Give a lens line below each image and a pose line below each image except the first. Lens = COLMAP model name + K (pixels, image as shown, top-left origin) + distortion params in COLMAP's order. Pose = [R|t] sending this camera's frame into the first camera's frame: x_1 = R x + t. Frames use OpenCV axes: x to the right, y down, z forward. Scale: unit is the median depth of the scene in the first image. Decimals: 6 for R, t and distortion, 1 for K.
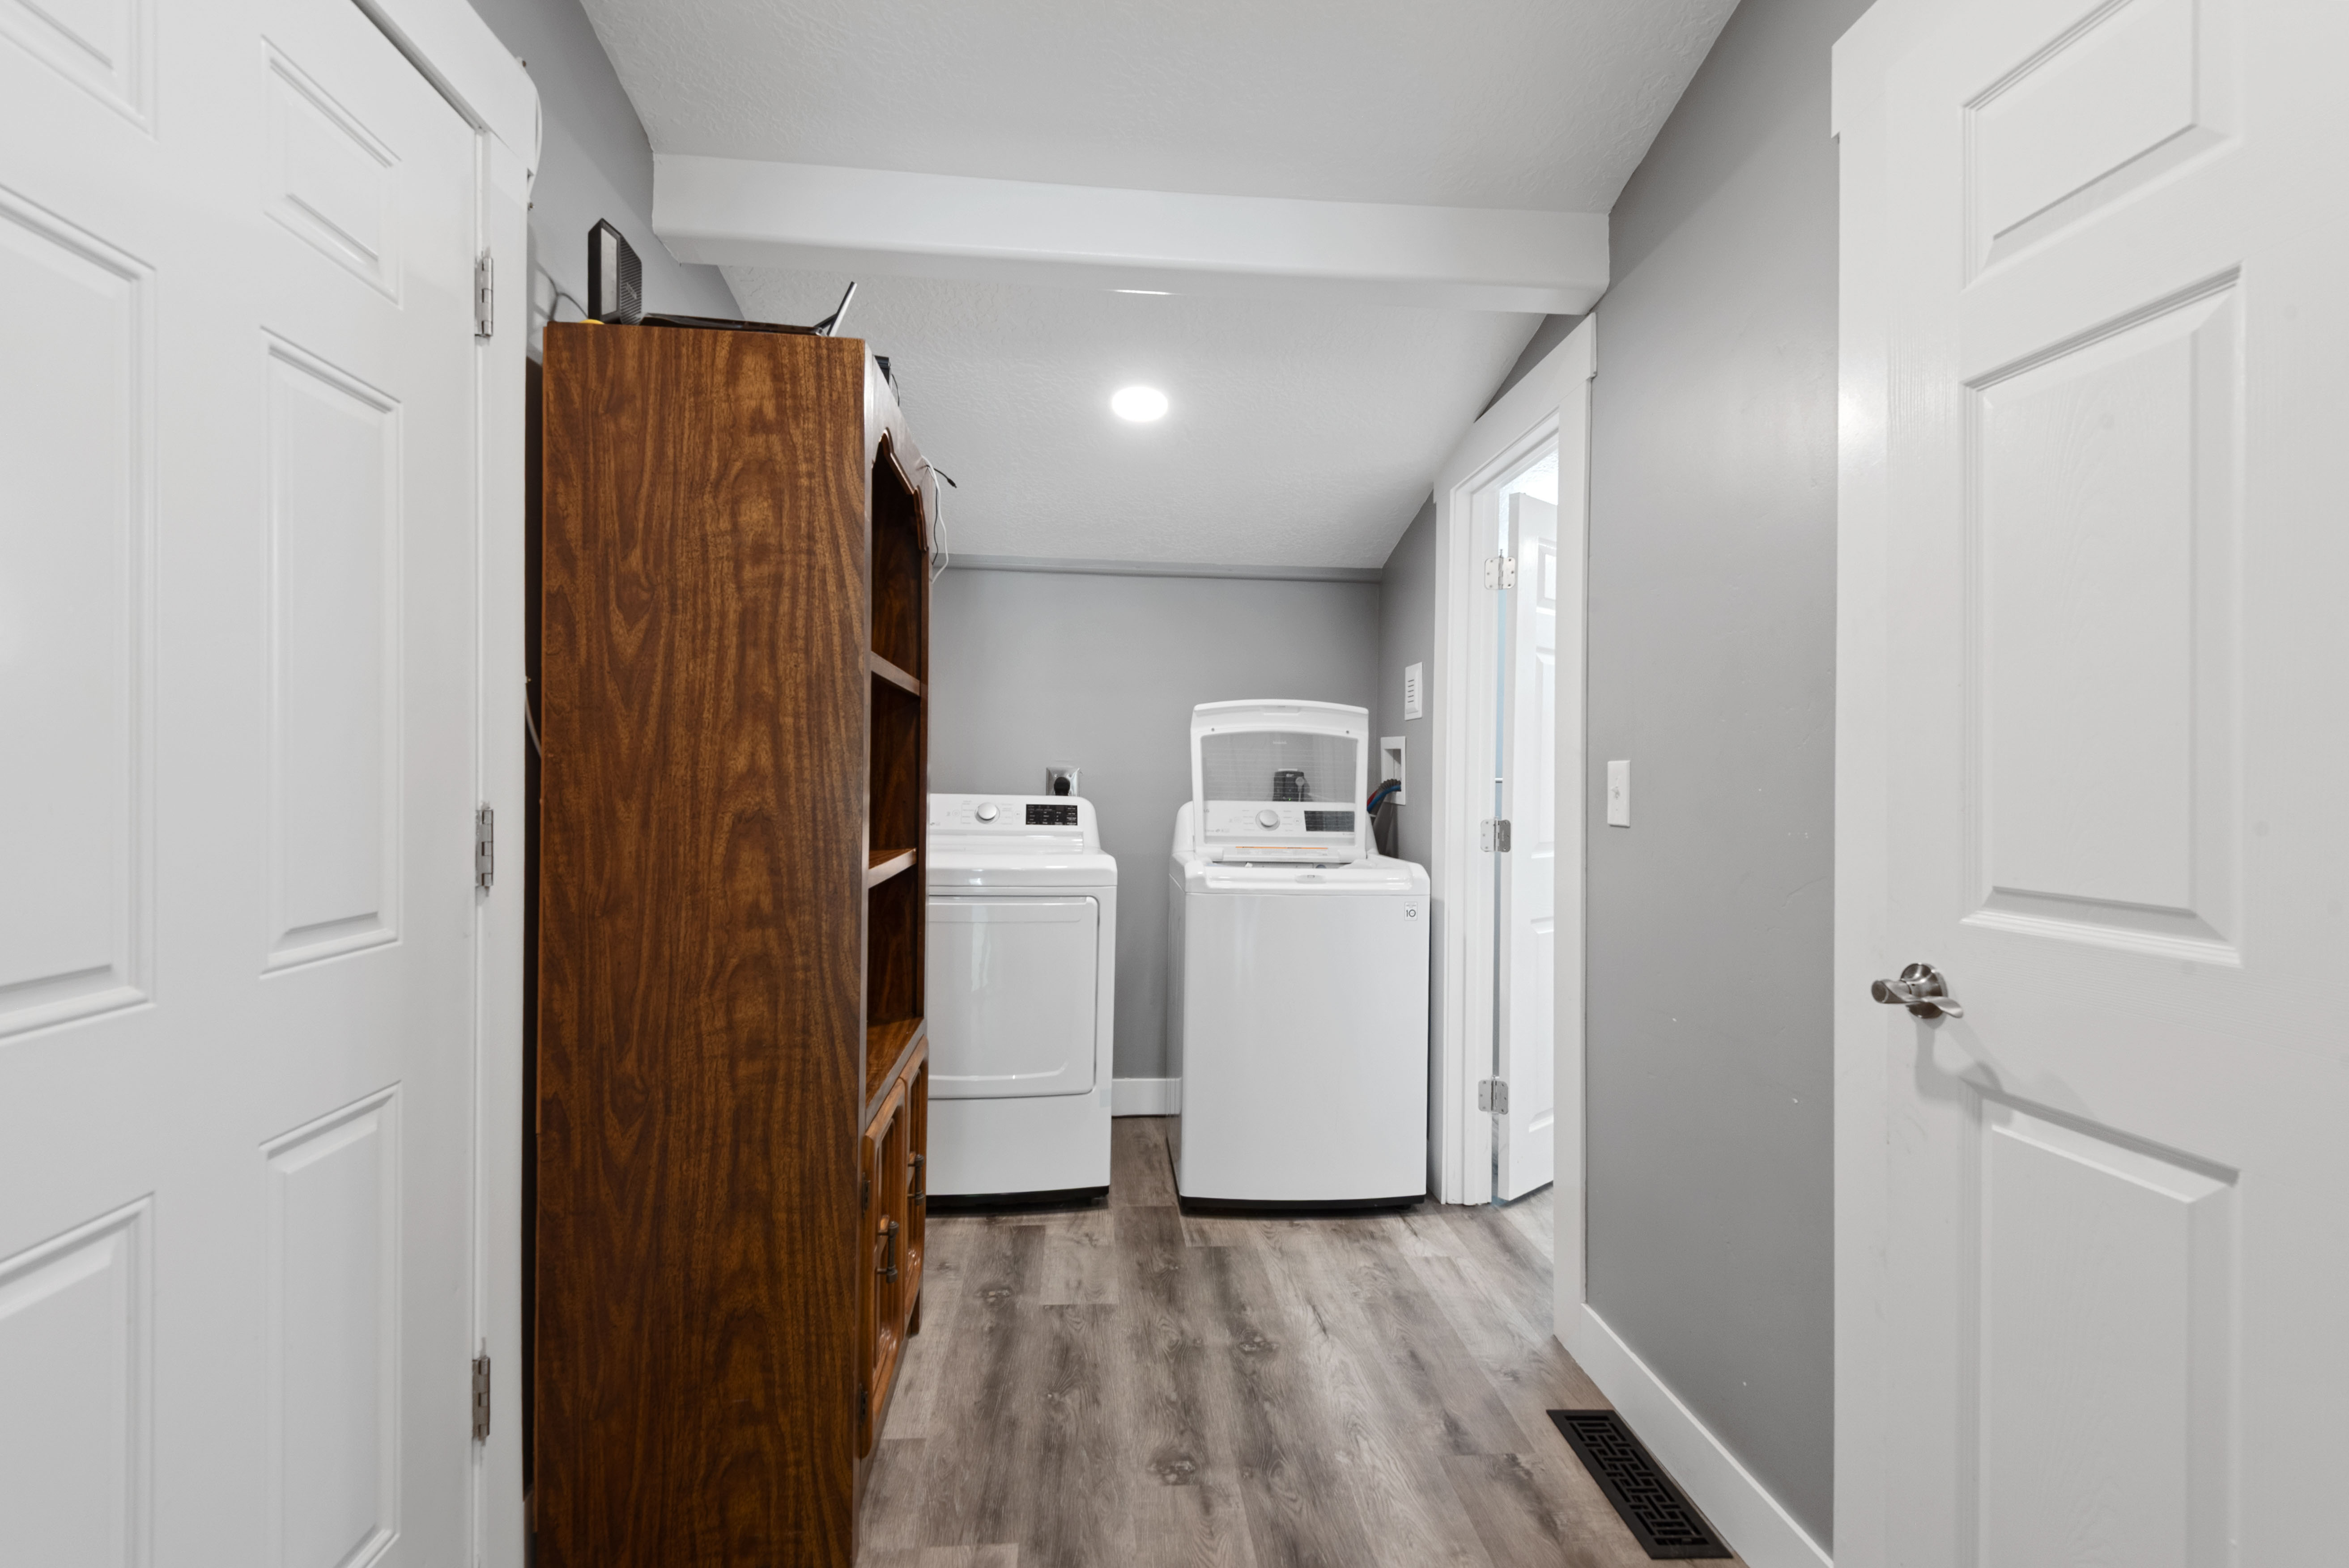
lens RADIAL K [[1071.2, 0, 1174.5], [0, 1071.2, 784.0], [0, 0, 1]] dist [0.035374, -0.018762]
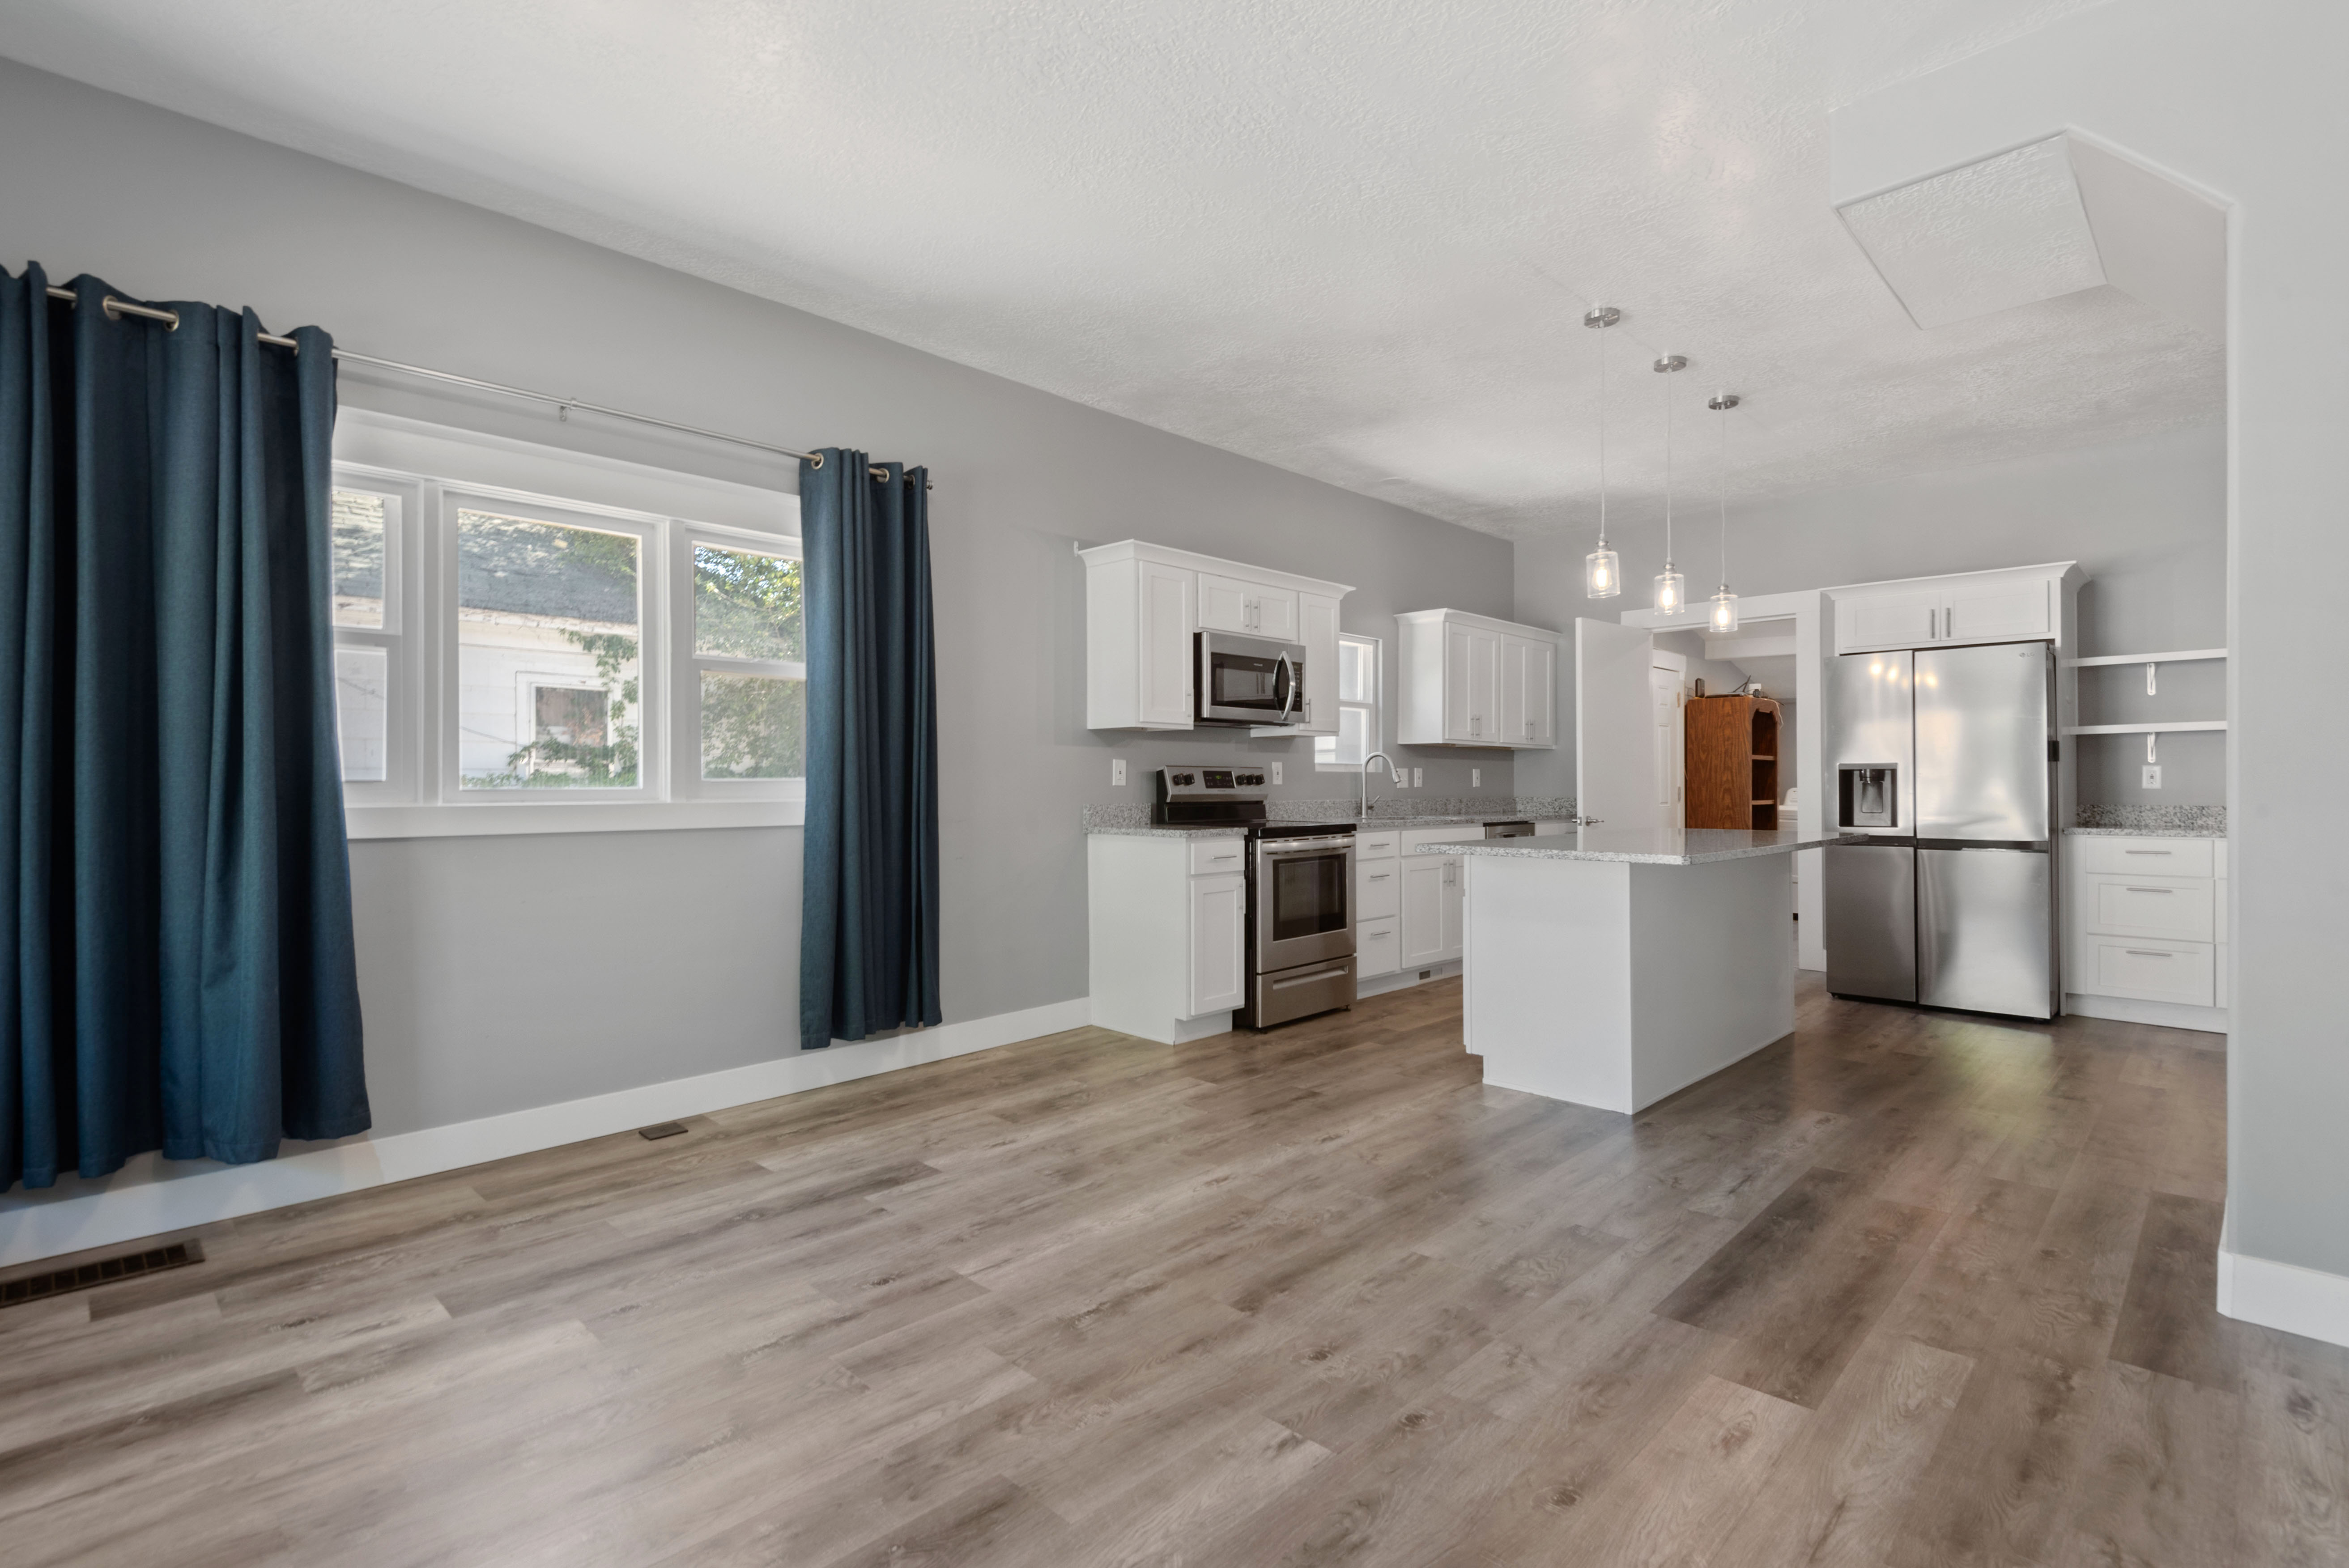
lens RADIAL K [[1098.9, 0, 1174.5], [0, 1098.9, 784.0], [0, 0, 1]] dist [0.042361, -0.023761]
pose [[0.656754, -0.009380, -0.754047, 0.912609], [0.001109, 0.999934, -0.011473, 0.031577], [0.754104, 0.006699, 0.656721, -2.183697]]
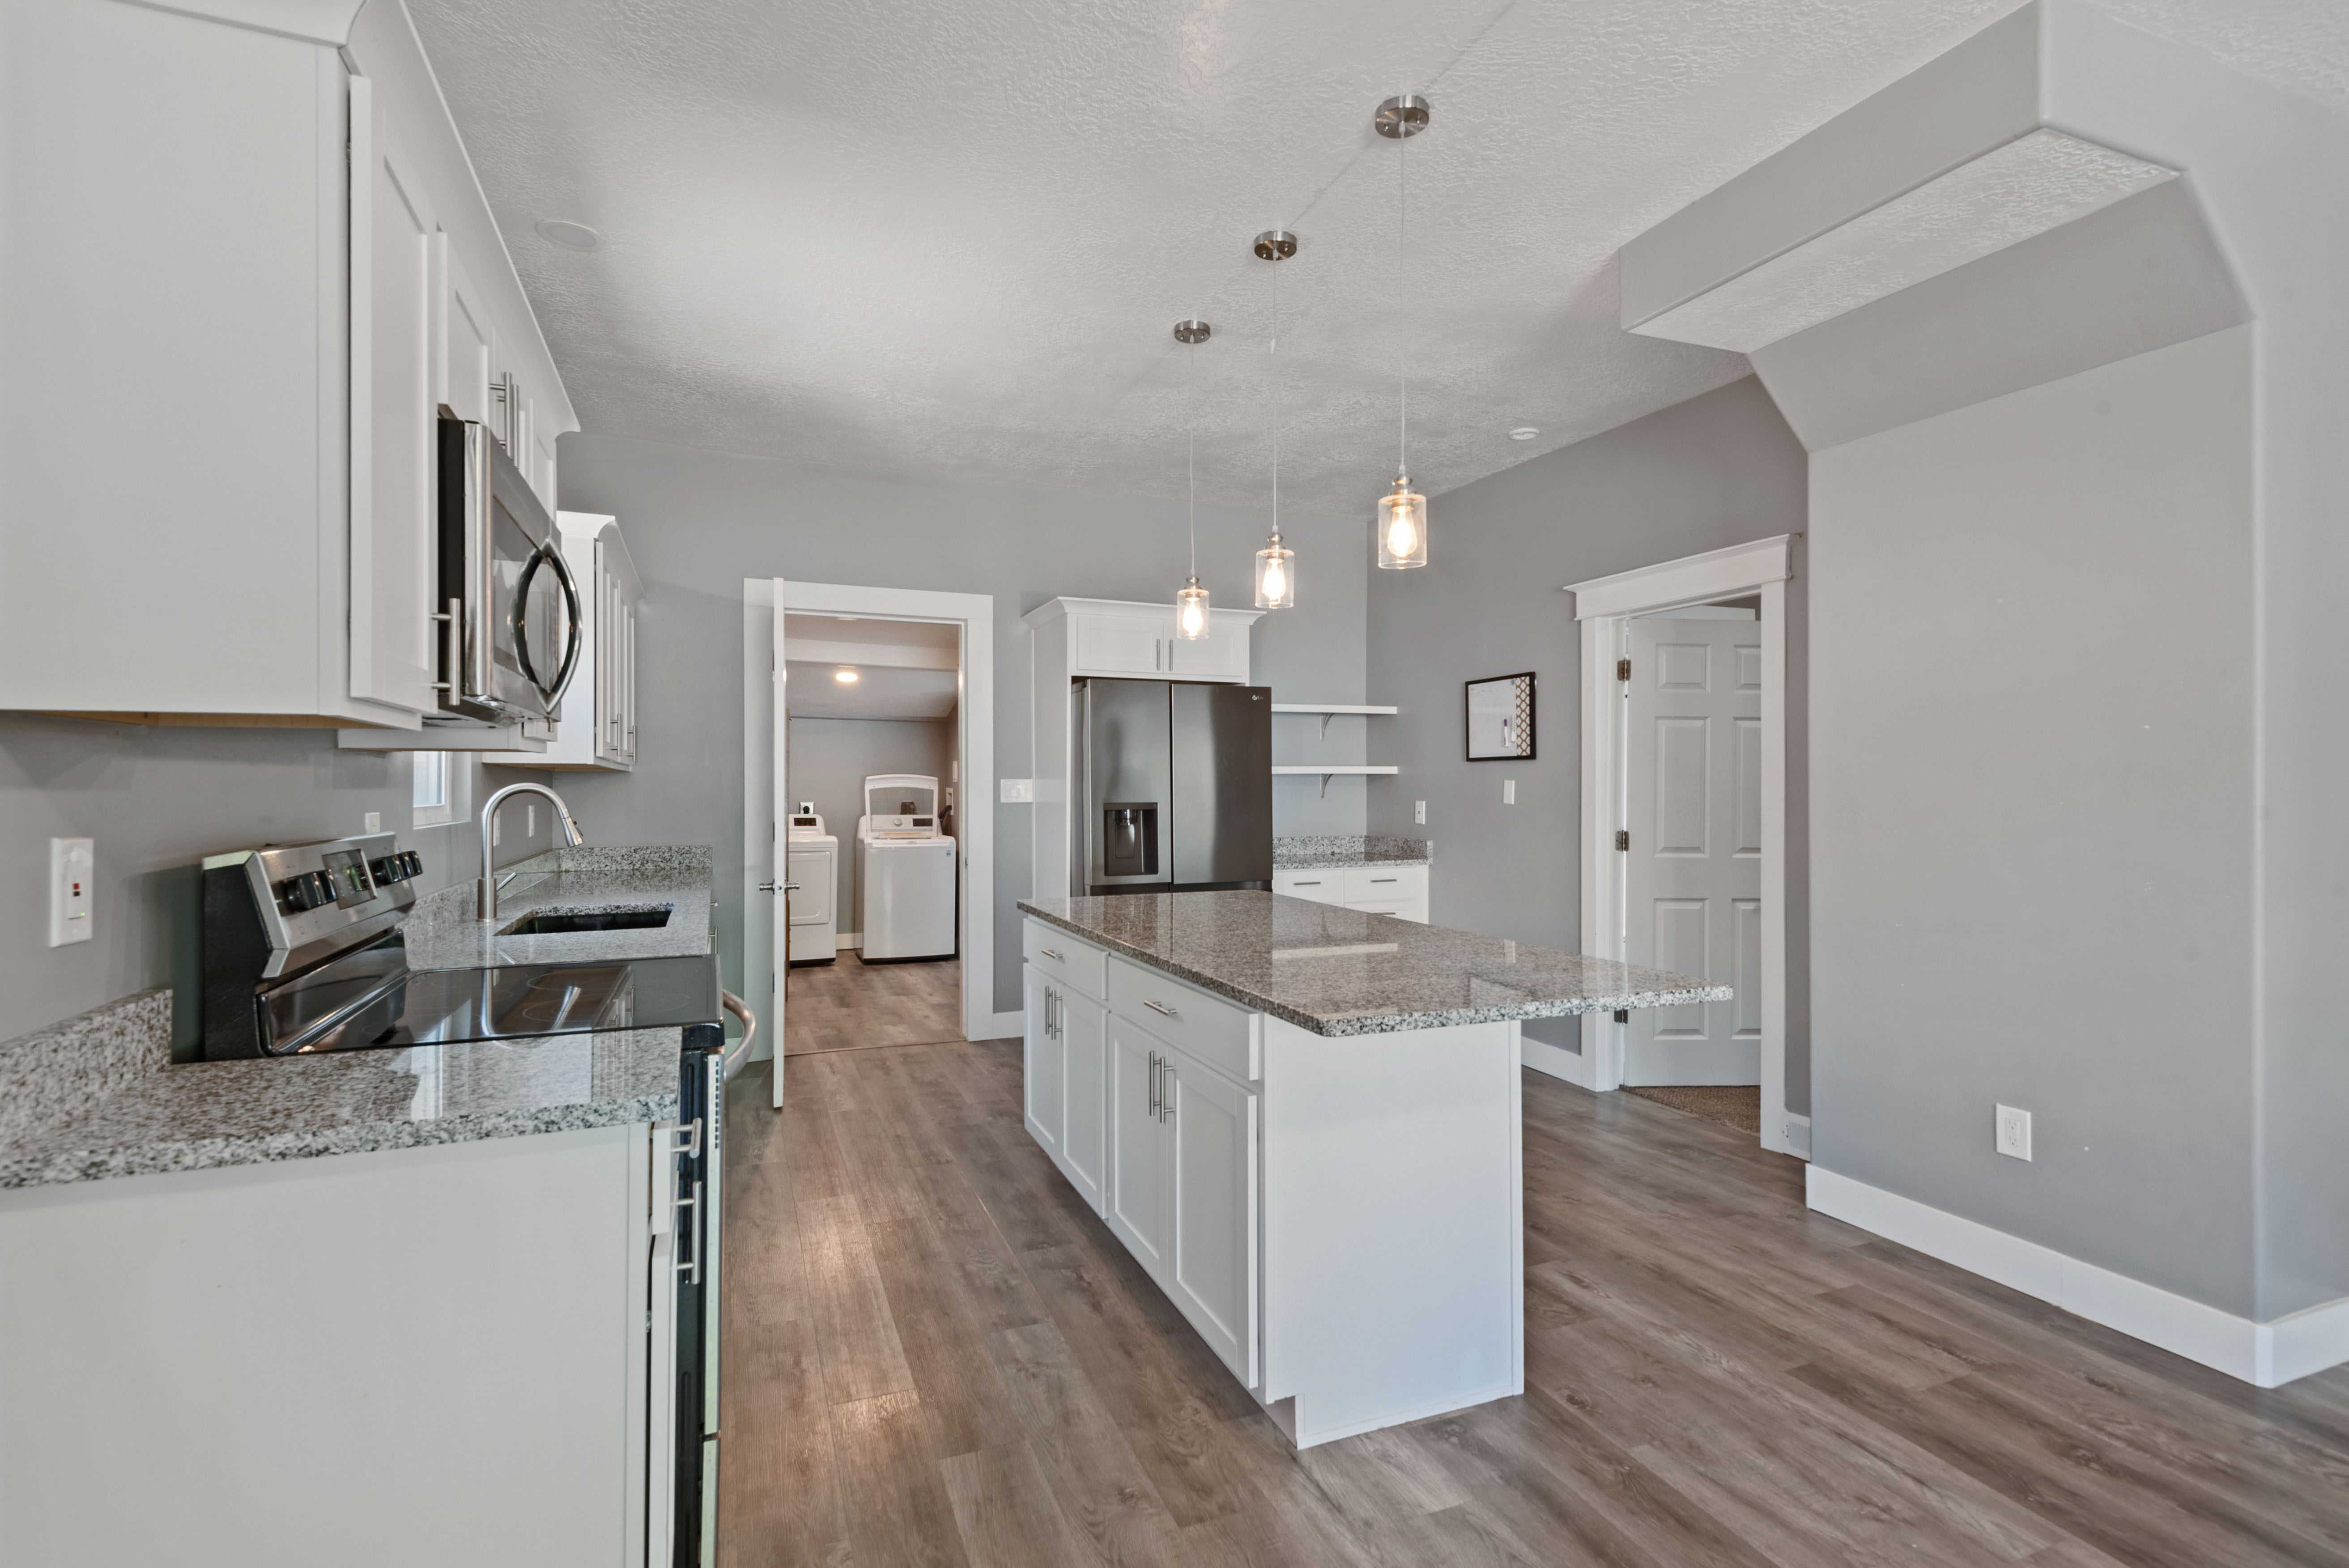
lens RADIAL K [[1098.9, 0, 1174.5], [0, 1098.9, 784.0], [0, 0, 1]] dist [0.042361, -0.023761]
pose [[0.953738, -0.007754, 0.300539, -0.071142], [0.009984, 0.999933, -0.005884, -0.034806], [-0.300473, 0.008613, 0.953751, -1.705103]]
